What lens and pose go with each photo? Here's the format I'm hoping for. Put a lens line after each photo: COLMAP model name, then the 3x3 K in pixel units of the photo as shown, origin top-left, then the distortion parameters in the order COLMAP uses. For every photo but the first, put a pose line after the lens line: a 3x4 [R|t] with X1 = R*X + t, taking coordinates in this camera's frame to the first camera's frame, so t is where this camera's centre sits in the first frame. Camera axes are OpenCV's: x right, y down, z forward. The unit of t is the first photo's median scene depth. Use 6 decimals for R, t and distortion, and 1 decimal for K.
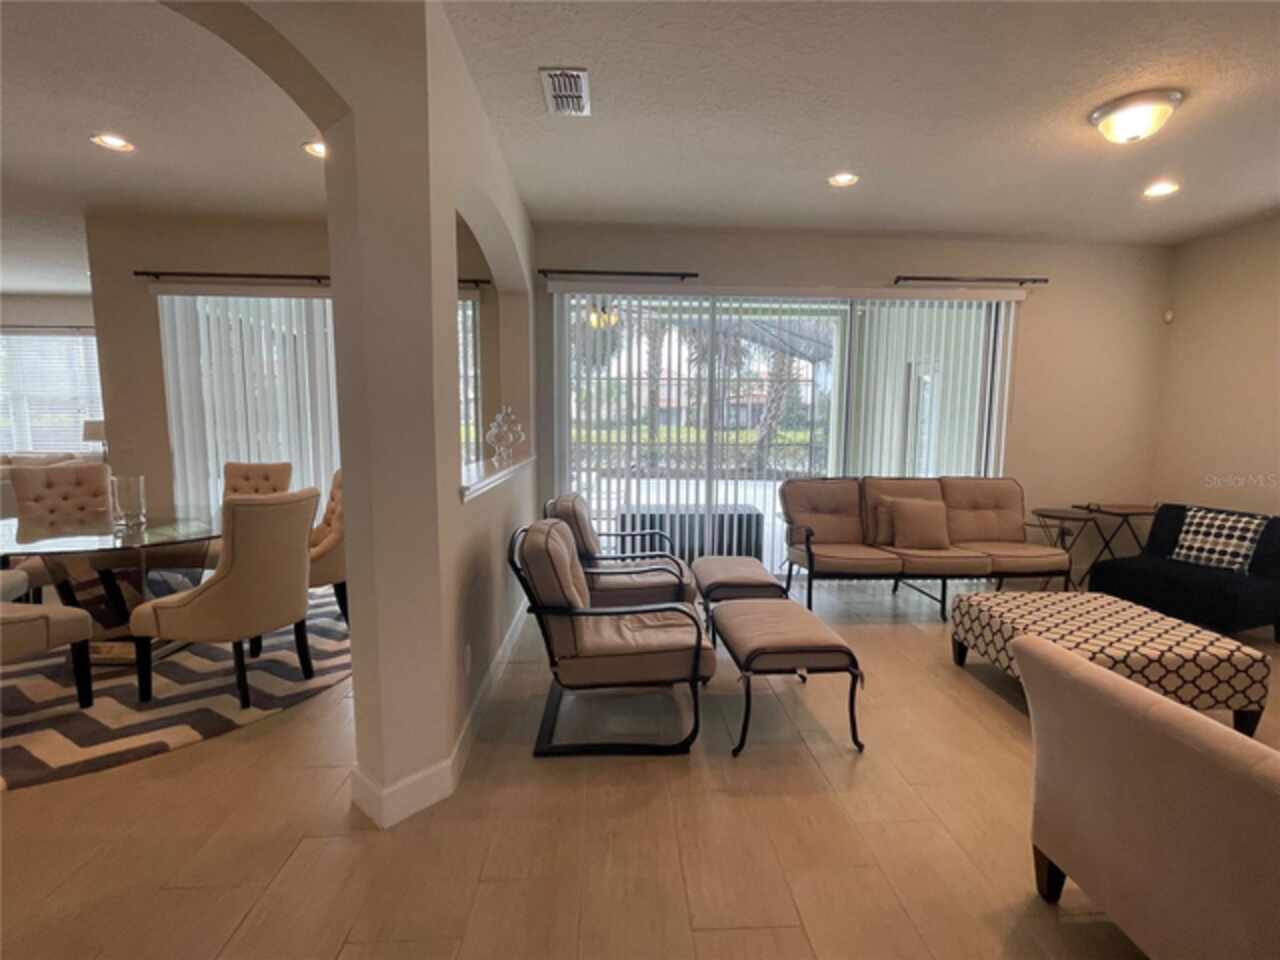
lens RADIAL K [[597.2, 0, 640.0], [0, 597.2, 480.0], [0, 0, 1]] dist [-0.001401, -0.001603]
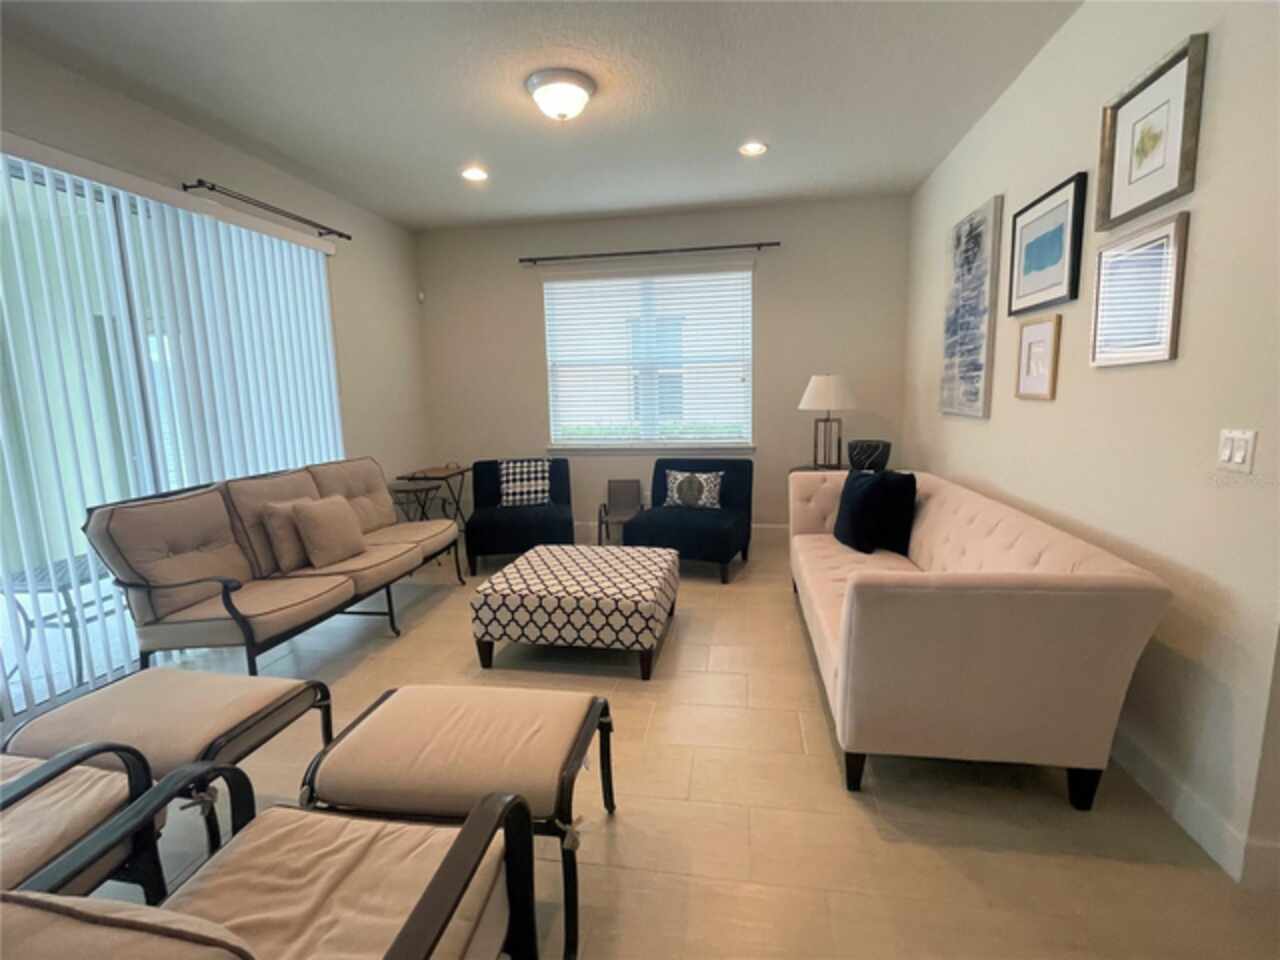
lens RADIAL K [[597.2, 0, 640.0], [0, 597.2, 480.0], [0, 0, 1]] dist [-0.001401, -0.001603]
pose [[0.215531, -0.157161, 0.963767, -0.170111], [0.130137, 0.982783, 0.131159, -0.036206], [-0.967786, 0.097153, 0.232273, 0.437948]]
